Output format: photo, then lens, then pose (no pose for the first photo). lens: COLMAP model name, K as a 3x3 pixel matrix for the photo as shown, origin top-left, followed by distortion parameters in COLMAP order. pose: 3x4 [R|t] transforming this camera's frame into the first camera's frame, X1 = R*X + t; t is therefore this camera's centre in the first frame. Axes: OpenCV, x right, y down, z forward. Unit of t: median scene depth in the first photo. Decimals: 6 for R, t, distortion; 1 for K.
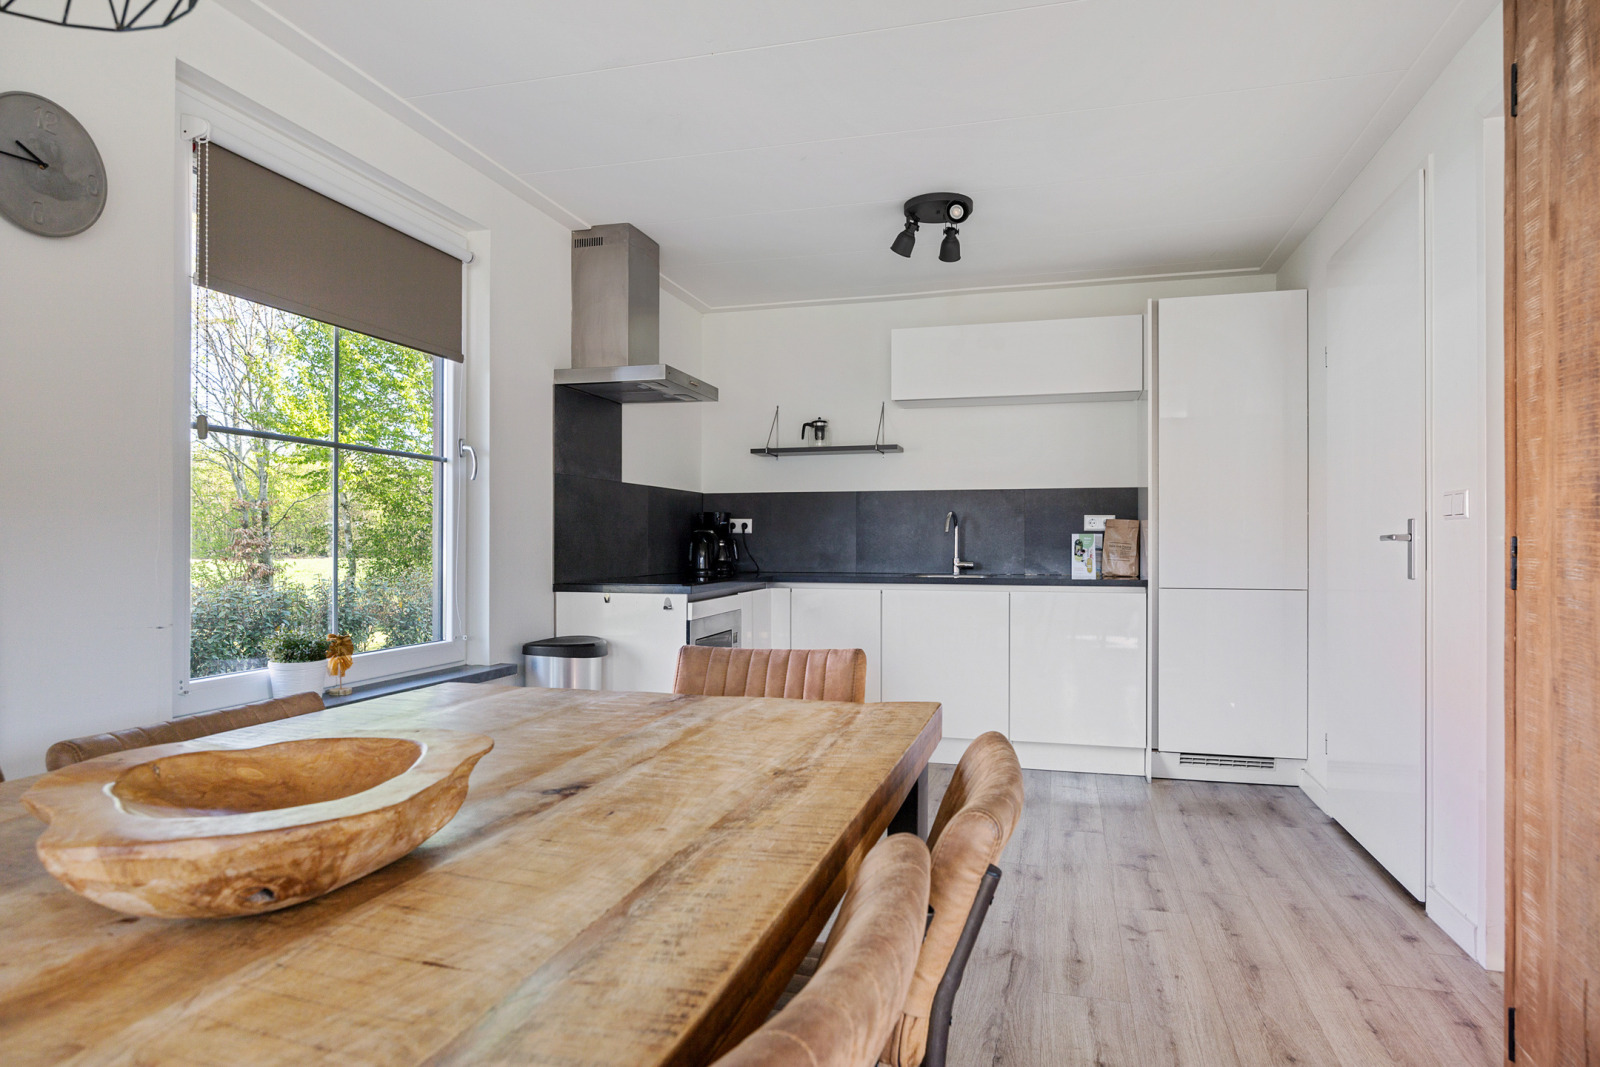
lens RADIAL K [[932.2, 0, 792.4], [0, 932.2, 534.5], [0, 0, 1]] dist [-0.027186, 0.000491]
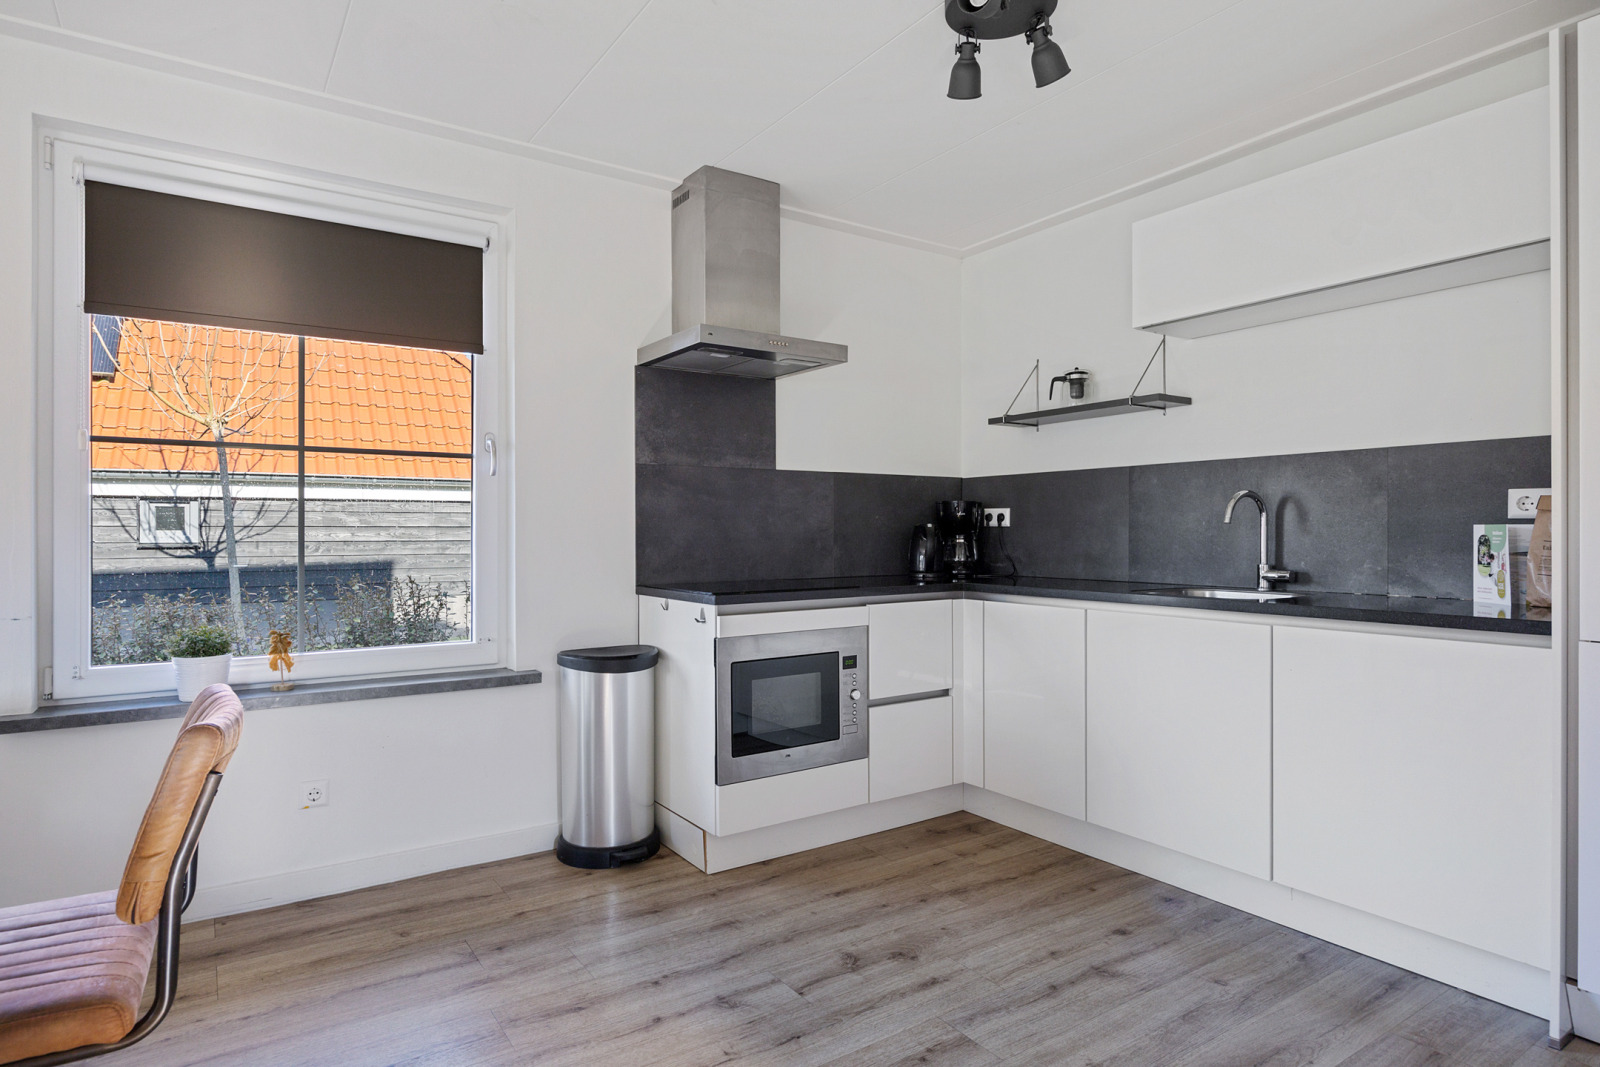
lens RADIAL K [[884.7, 0, 795.4], [0, 884.7, 527.8], [0, 0, 1]] dist [-0.013776, -0.000620]
pose [[0.759371, -0.005774, -0.650632, 0.341097], [0.007547, 0.999972, -0.000066, -0.001705], [0.650614, -0.004860, 0.759393, 0.361995]]
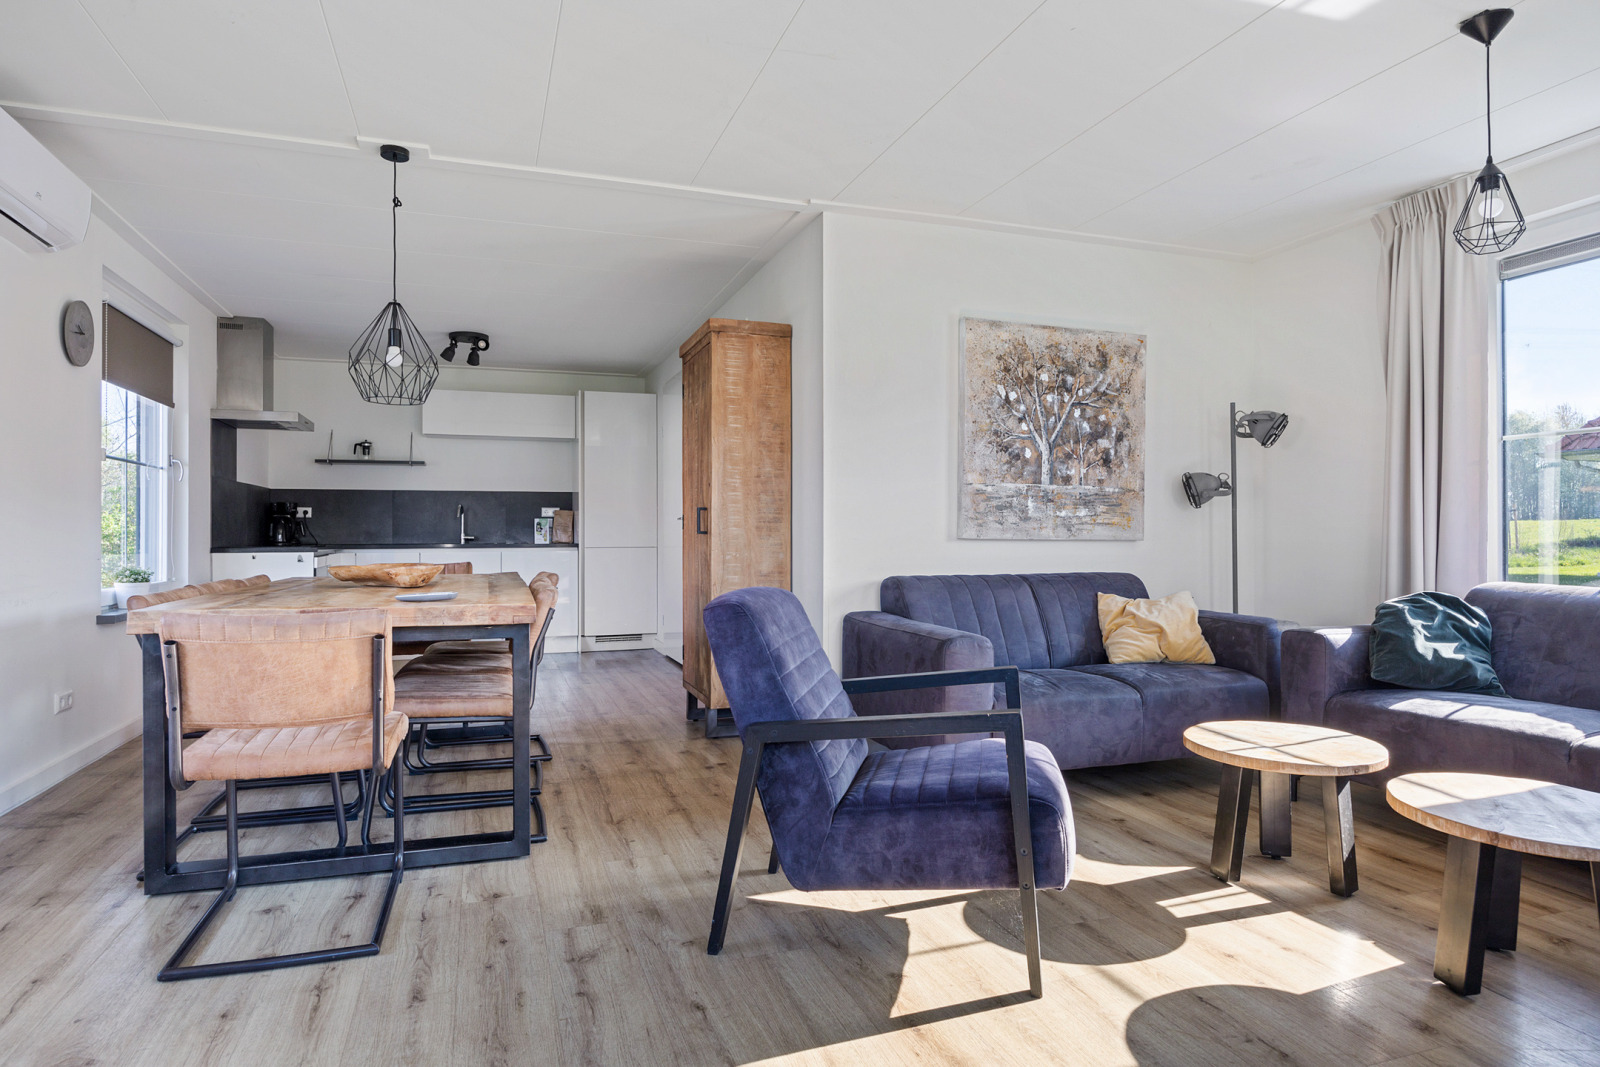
lens RADIAL K [[896.8, 0, 798.5], [0, 896.8, 528.3], [0, 0, 1]] dist [-0.004664, -0.000212]
pose [[0.814321, -0.001097, 0.580413, -0.262914], [0.000476, 0.999999, 0.001222, 0.015501], [-0.580414, -0.000719, 0.814321, -0.626417]]
